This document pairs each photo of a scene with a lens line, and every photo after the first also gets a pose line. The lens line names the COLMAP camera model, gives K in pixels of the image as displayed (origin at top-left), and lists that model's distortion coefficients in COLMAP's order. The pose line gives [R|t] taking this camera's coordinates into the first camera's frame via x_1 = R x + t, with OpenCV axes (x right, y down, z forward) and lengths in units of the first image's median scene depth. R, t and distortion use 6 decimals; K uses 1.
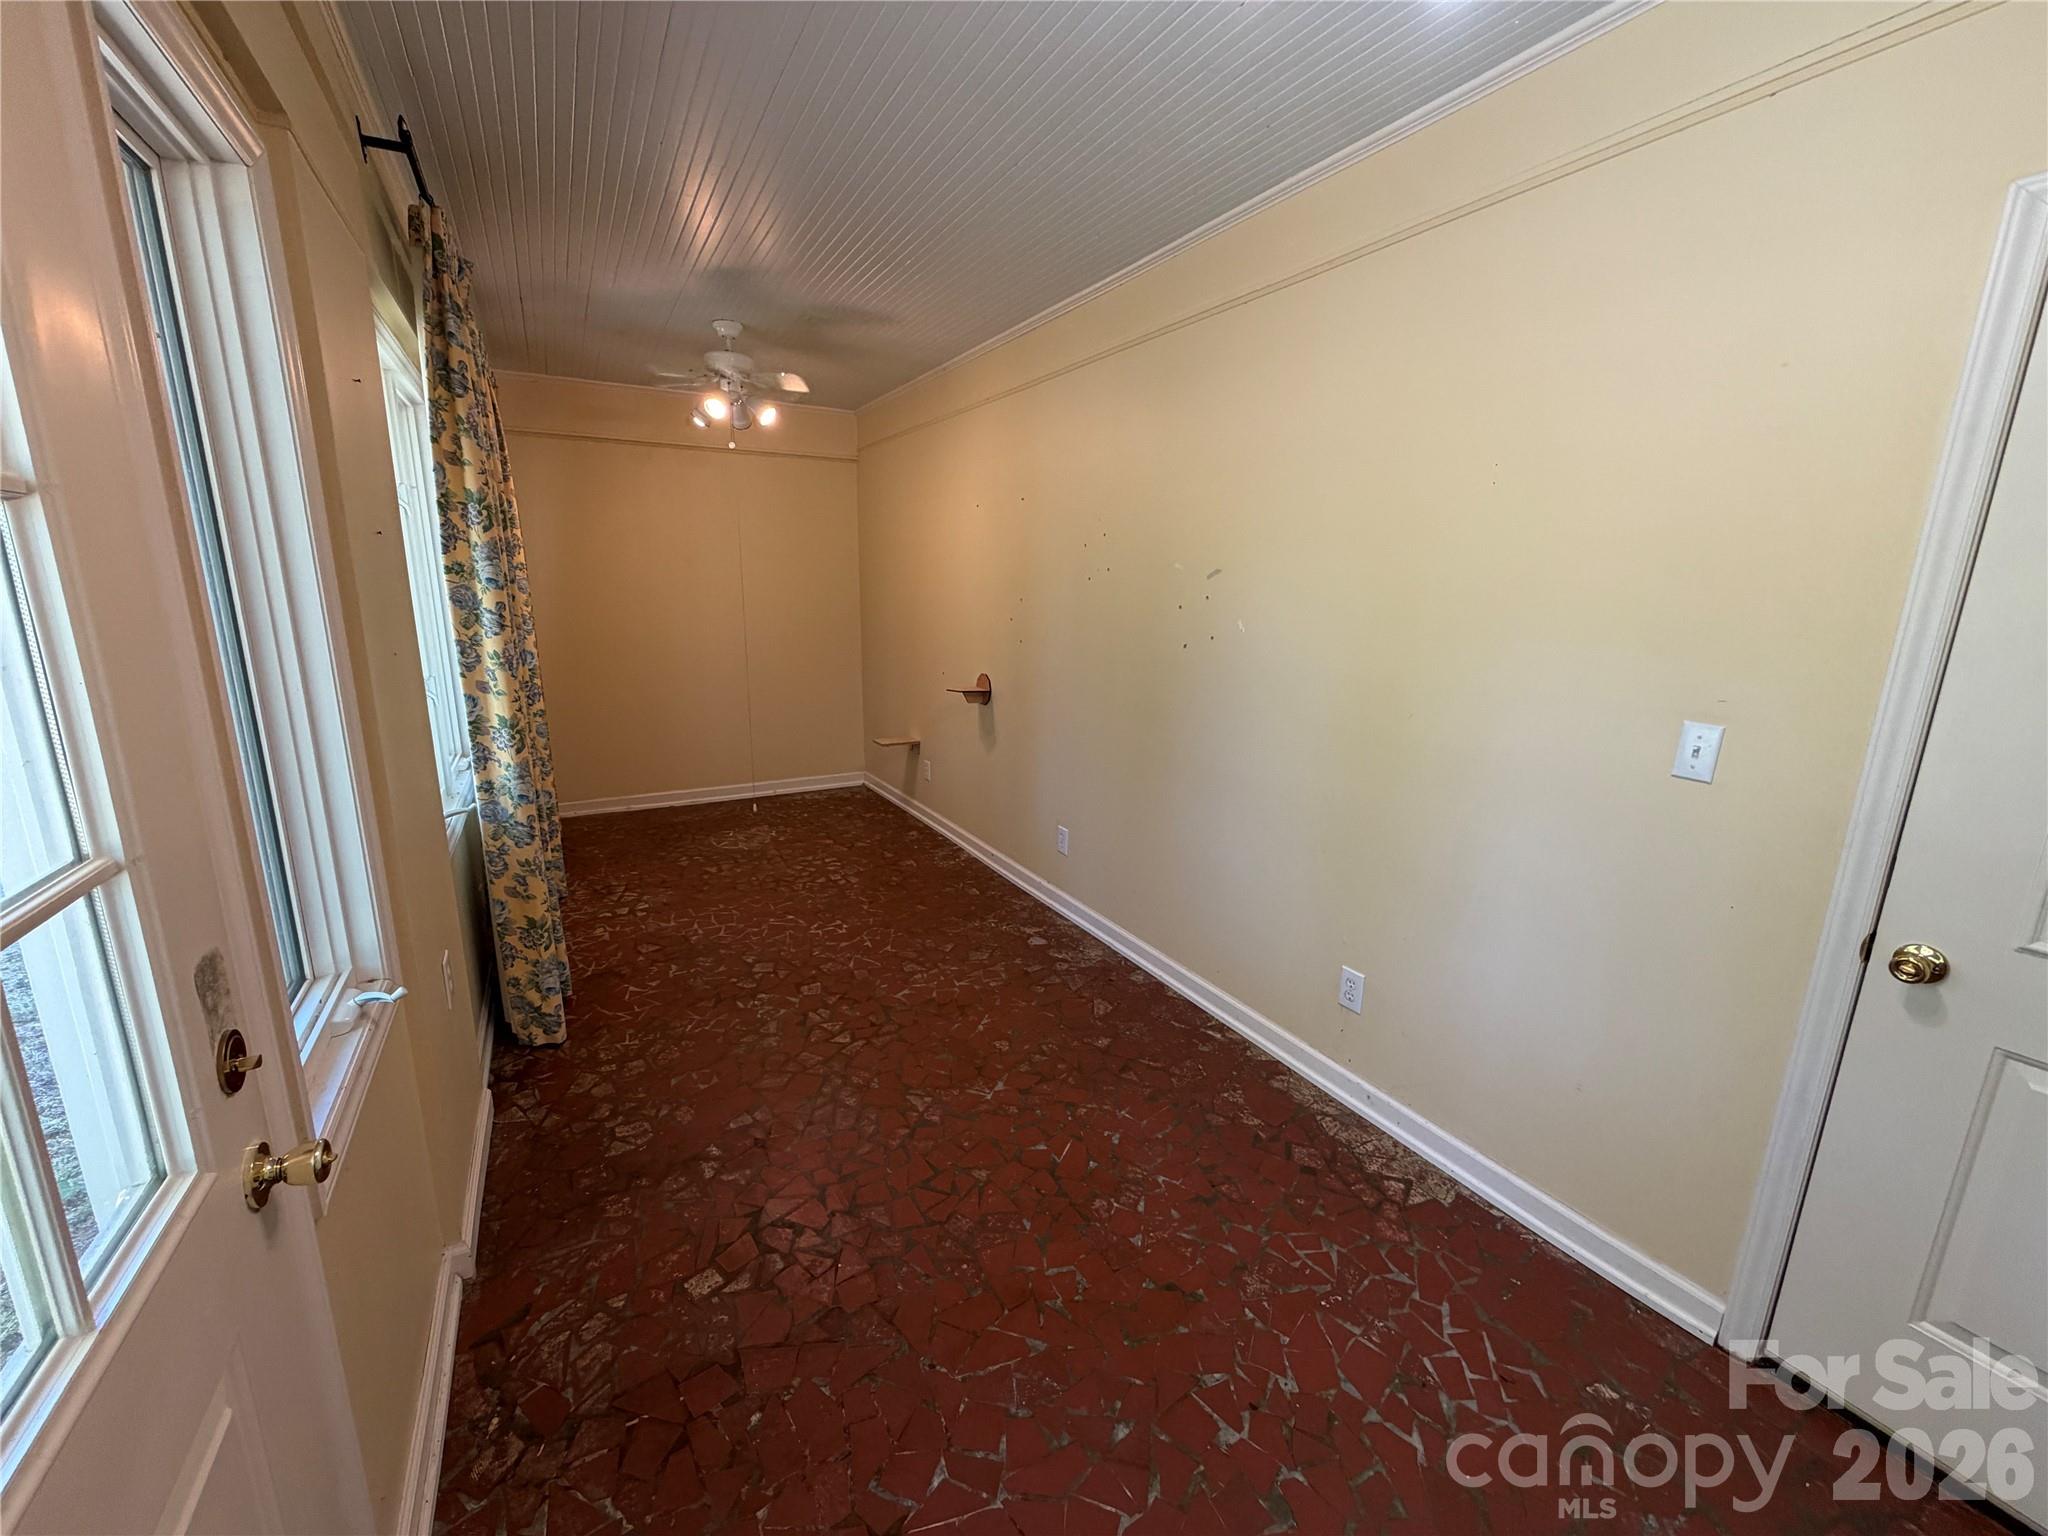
lens RADIAL K [[816.7, 0, 1015.7], [0, 816.7, 768.1], [0, 0, 1]] dist [0.000506, 0.000310]
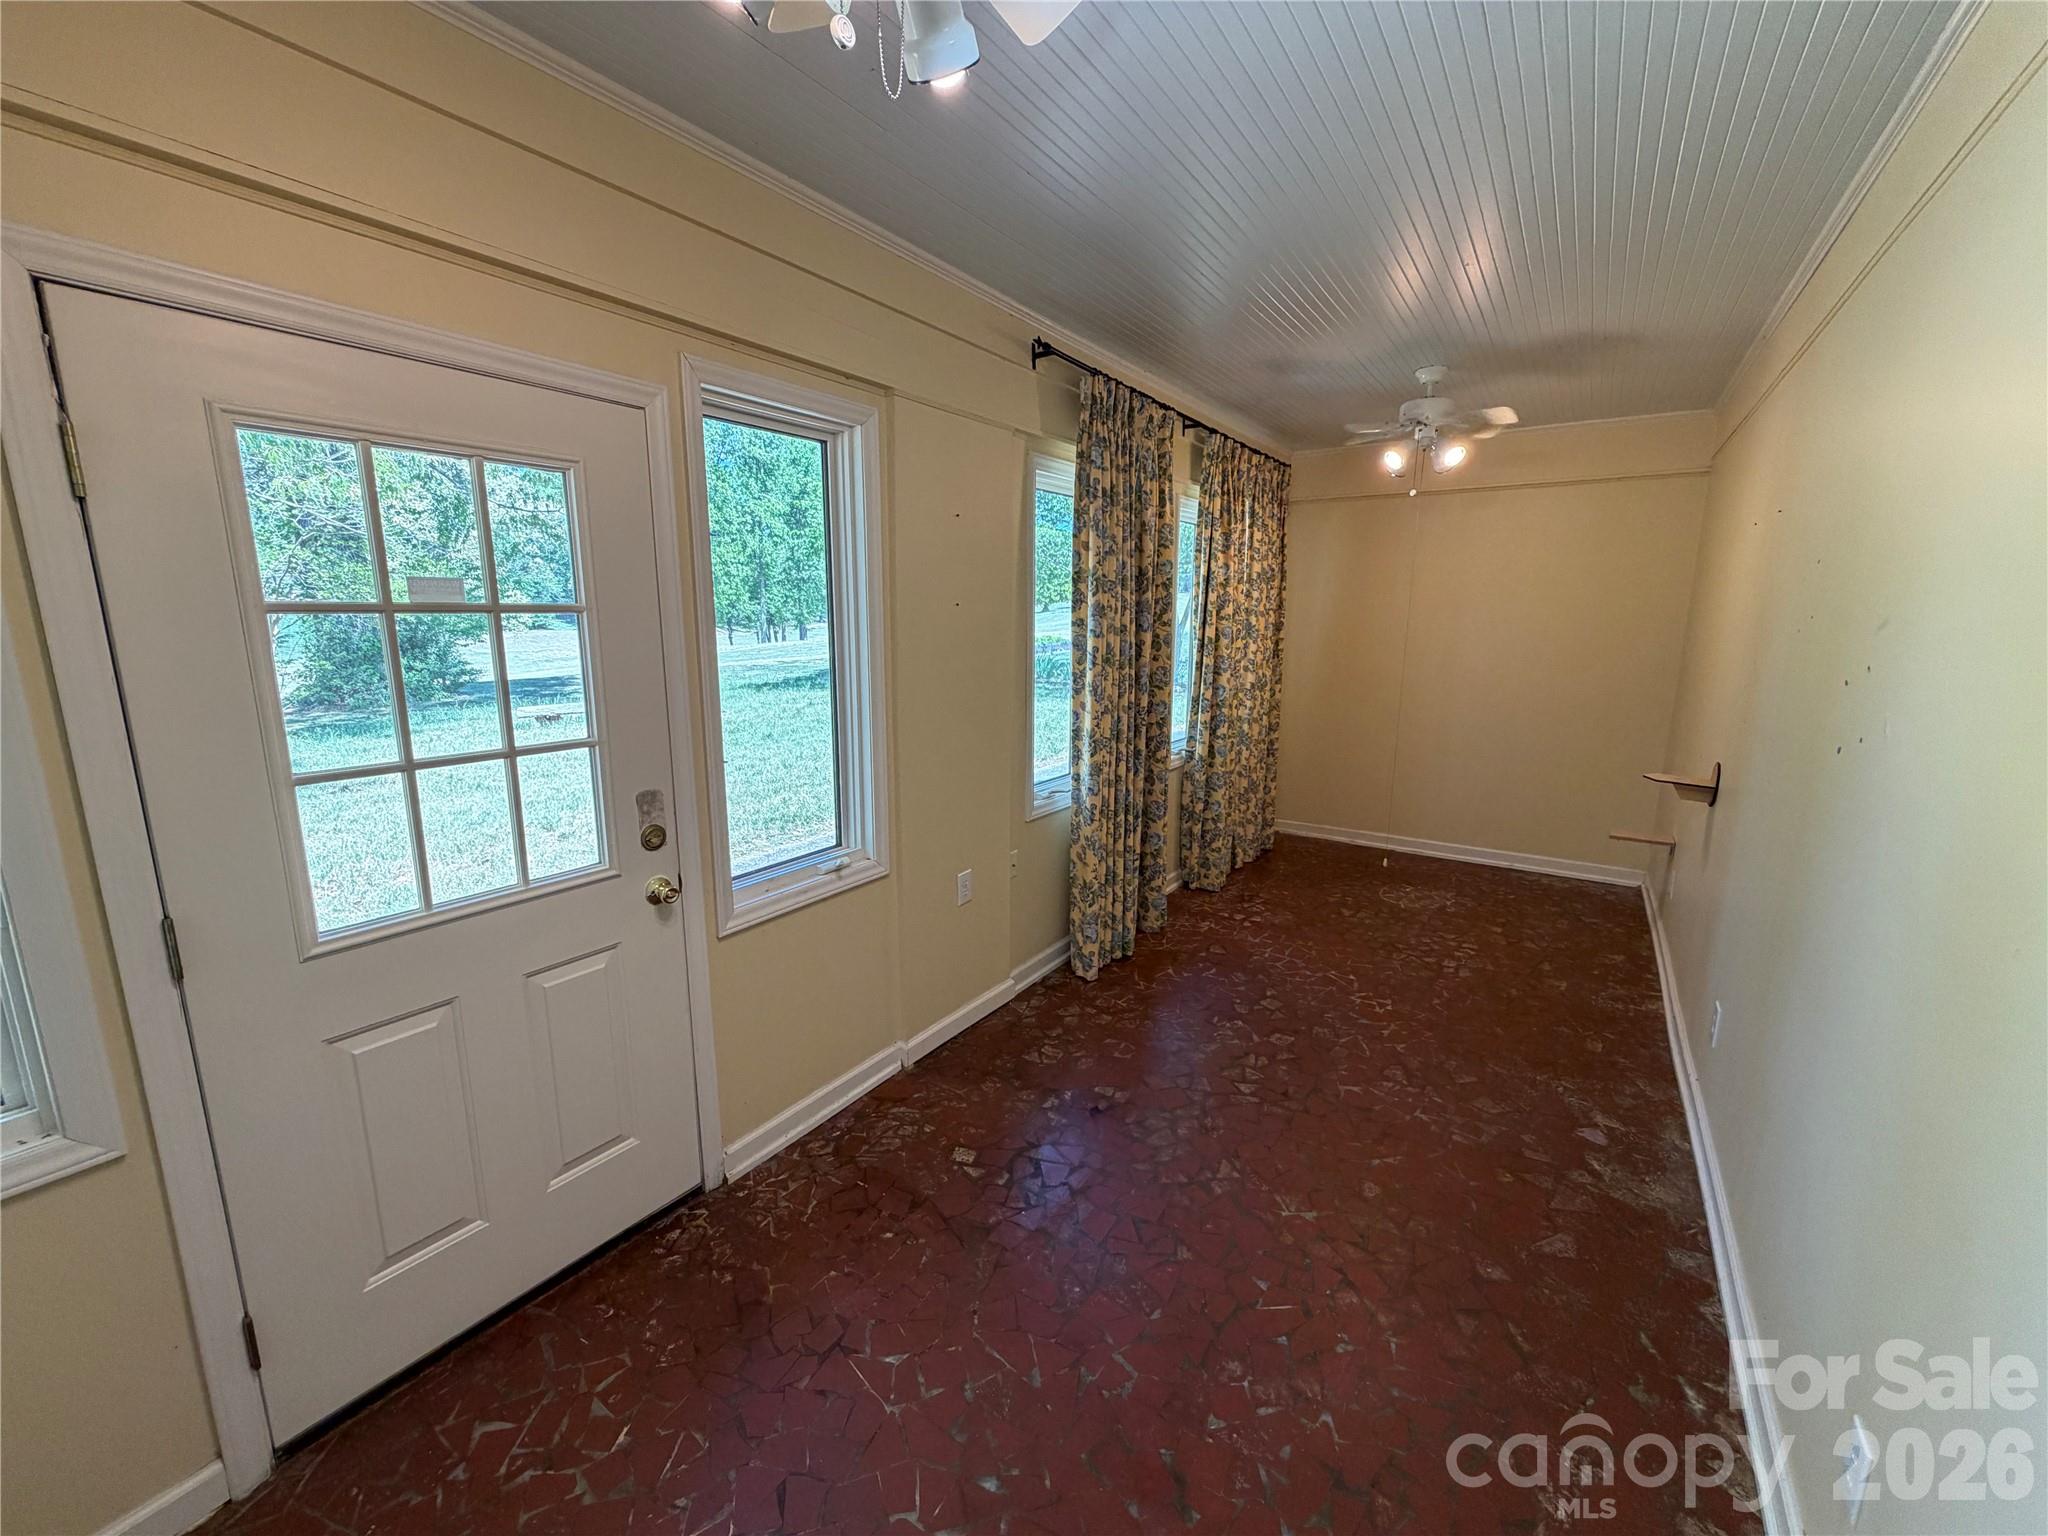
lens RADIAL K [[816.7, 0, 1015.8], [0, 816.7, 766.3], [0, 0, 1]] dist [0.000506, 0.000310]
pose [[0.446766, 0.153824, -0.881328, 0.514430], [-0.197459, 0.977768, 0.070559, -0.071294], [0.872588, 0.142503, 0.467208, 0.251894]]
